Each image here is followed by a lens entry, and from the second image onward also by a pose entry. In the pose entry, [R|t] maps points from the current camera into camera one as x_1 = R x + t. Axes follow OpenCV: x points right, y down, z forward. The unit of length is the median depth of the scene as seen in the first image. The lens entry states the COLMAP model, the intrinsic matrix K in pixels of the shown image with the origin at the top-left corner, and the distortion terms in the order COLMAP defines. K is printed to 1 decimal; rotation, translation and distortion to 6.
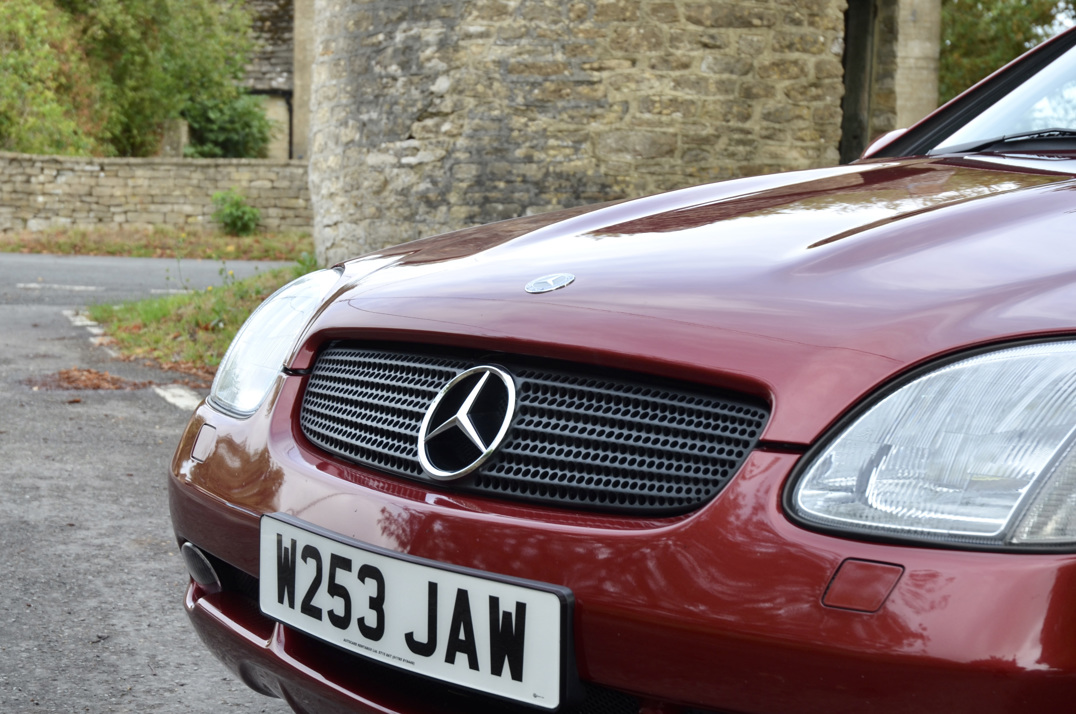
lens RADIAL K [[1844.8, 0, 537.7], [0, 1844.8, 375.5], [0, 0, 1]] dist [0.109501, 0.426231]
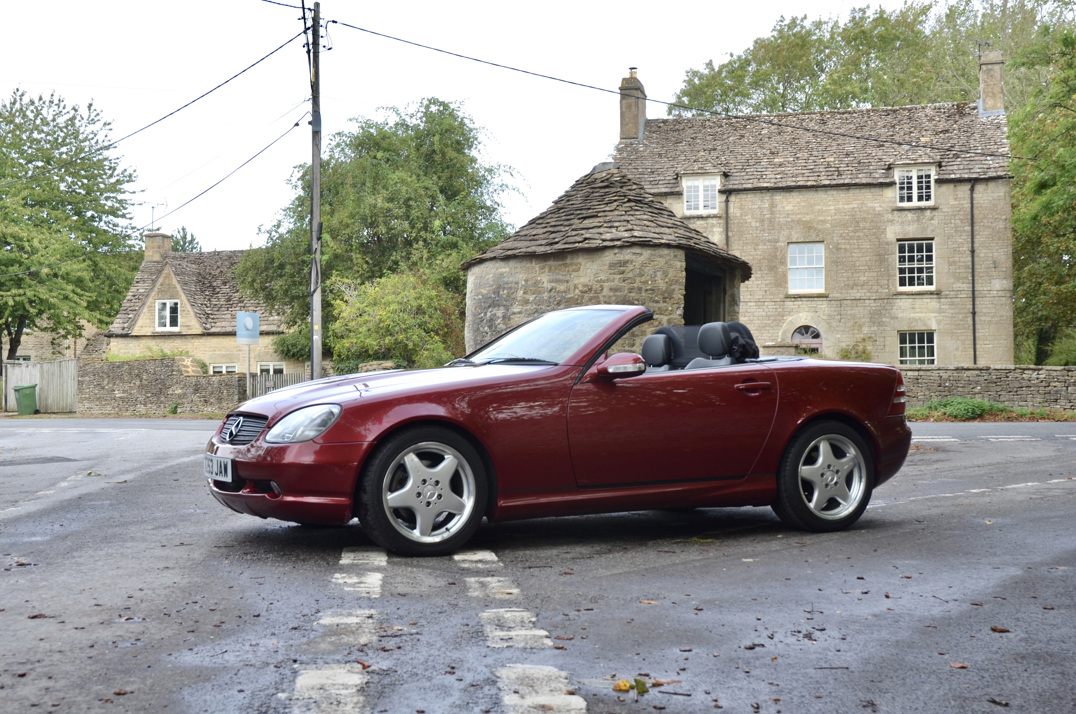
lens RADIAL K [[1844.8, 0, 537.7], [0, 1844.8, 375.5], [0, 0, 1]] dist [0.109501, 0.426231]
pose [[0.949164, -0.029672, -0.313380, 0.684091], [-0.004397, 0.994201, -0.107451, 0.130654], [0.314751, 0.103366, 0.943529, -1.084913]]
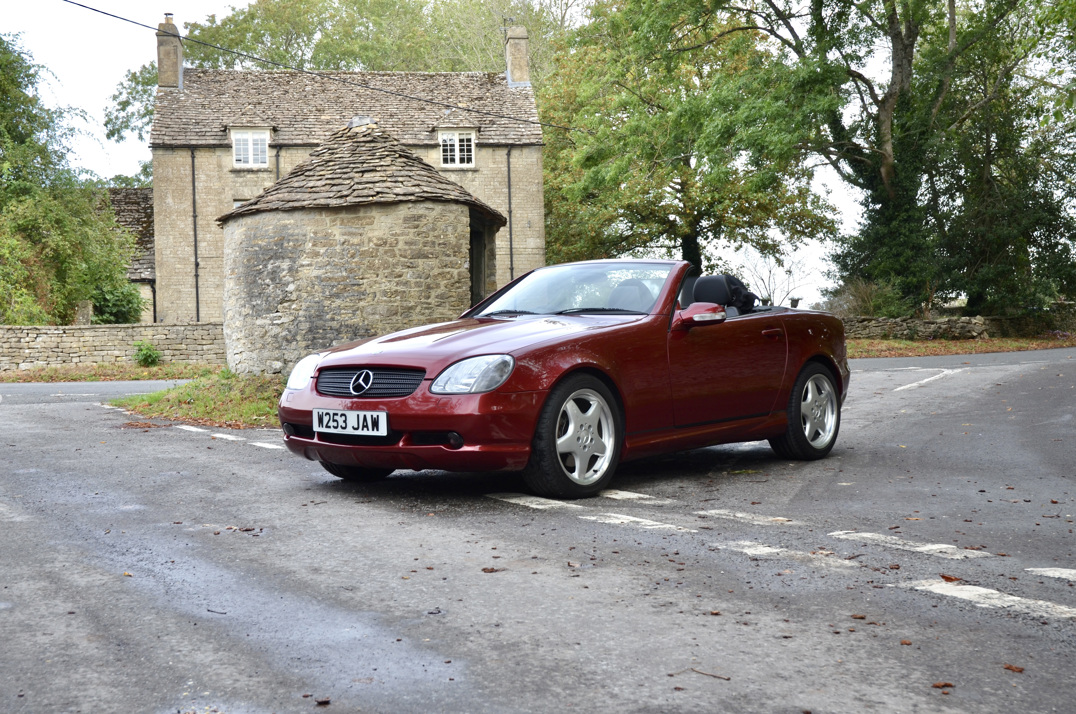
lens RADIAL K [[1844.8, 0, 537.7], [0, 1844.8, 375.5], [0, 0, 1]] dist [0.109501, 0.426231]
pose [[0.986945, -0.043897, 0.154958, -0.108116], [0.055526, 0.995892, -0.071530, 0.123047], [-0.151181, 0.079201, 0.985328, -1.222391]]
